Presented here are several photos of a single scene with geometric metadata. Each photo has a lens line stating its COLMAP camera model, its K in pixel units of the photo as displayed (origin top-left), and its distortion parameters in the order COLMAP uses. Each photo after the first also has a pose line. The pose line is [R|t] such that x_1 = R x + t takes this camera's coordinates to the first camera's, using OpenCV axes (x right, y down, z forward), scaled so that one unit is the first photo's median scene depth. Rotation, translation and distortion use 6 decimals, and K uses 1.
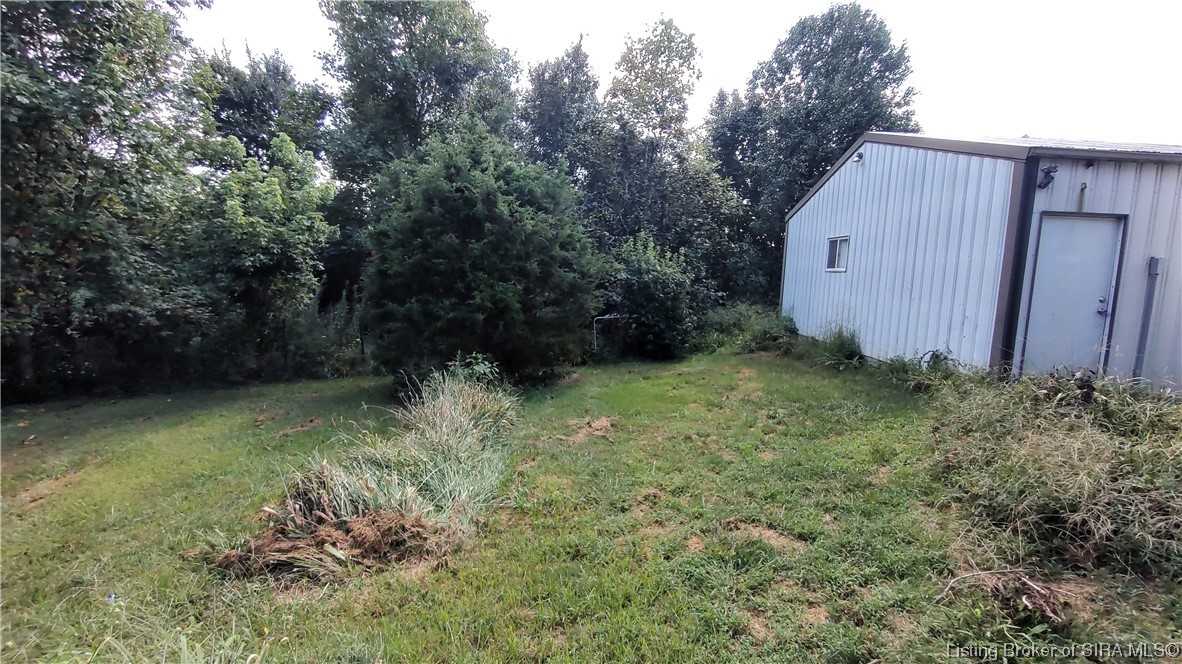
lens RADIAL K [[546.2, 0, 591.6], [0, 546.2, 329.8], [0, 0, 1]] dist [0.001452, 0.000349]
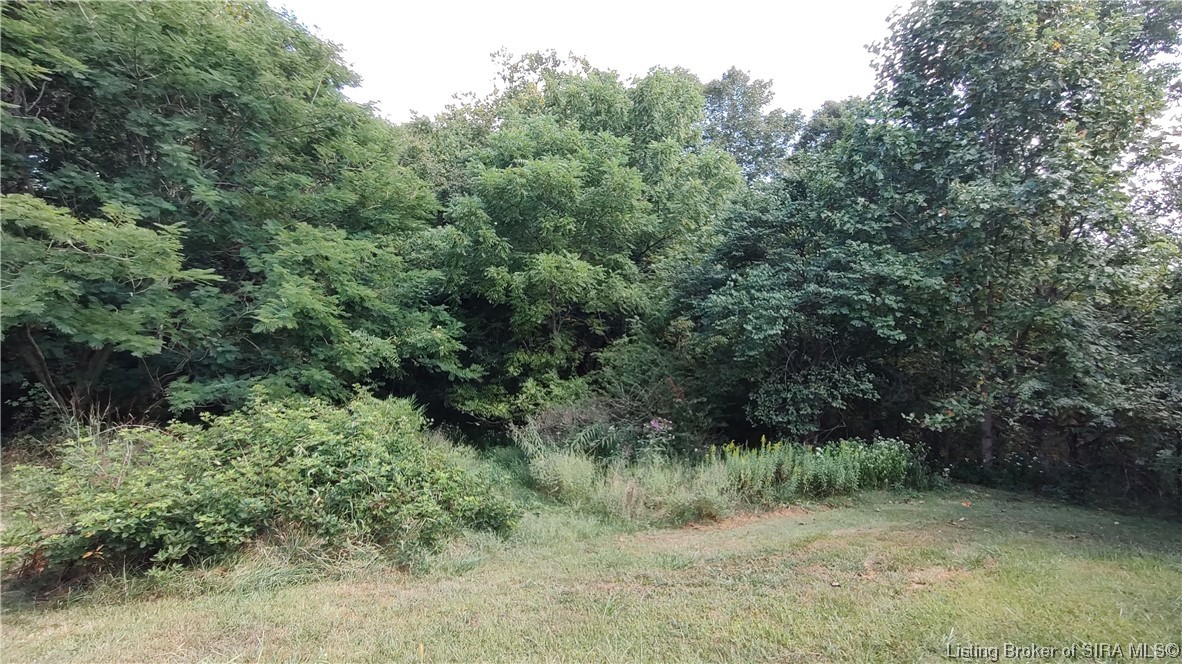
lens RADIAL K [[546.2, 0, 591.1], [0, 546.2, 331.1], [0, 0, 1]] dist [0.001452, 0.000349]
pose [[0.064194, -0.047064, -0.996827, -0.006246], [-0.116172, 0.991743, -0.054305, -0.015946], [0.991152, 0.119289, 0.058197, 0.143506]]
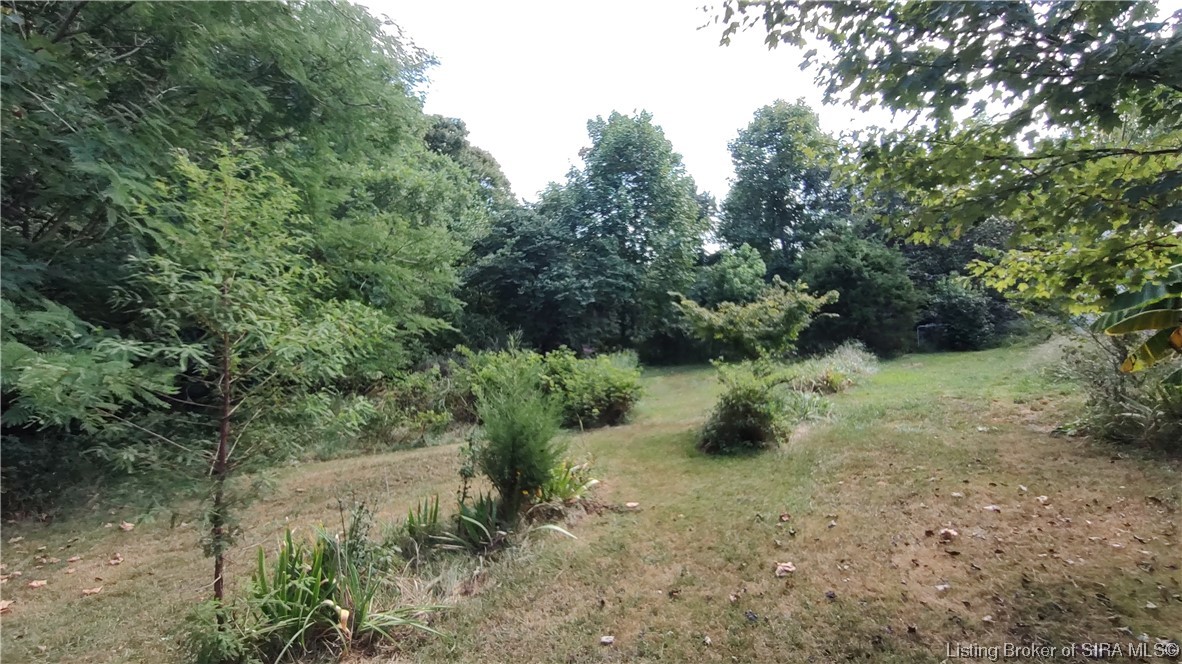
lens RADIAL K [[546.2, 0, 591.0], [0, 546.2, 334.7], [0, 0, 1]] dist [0.001452, 0.000349]
pose [[0.852215, -0.018155, -0.522877, 0.037614], [-0.004094, 0.999136, -0.041364, 0.108892], [0.523176, 0.037391, 0.851404, -1.342889]]
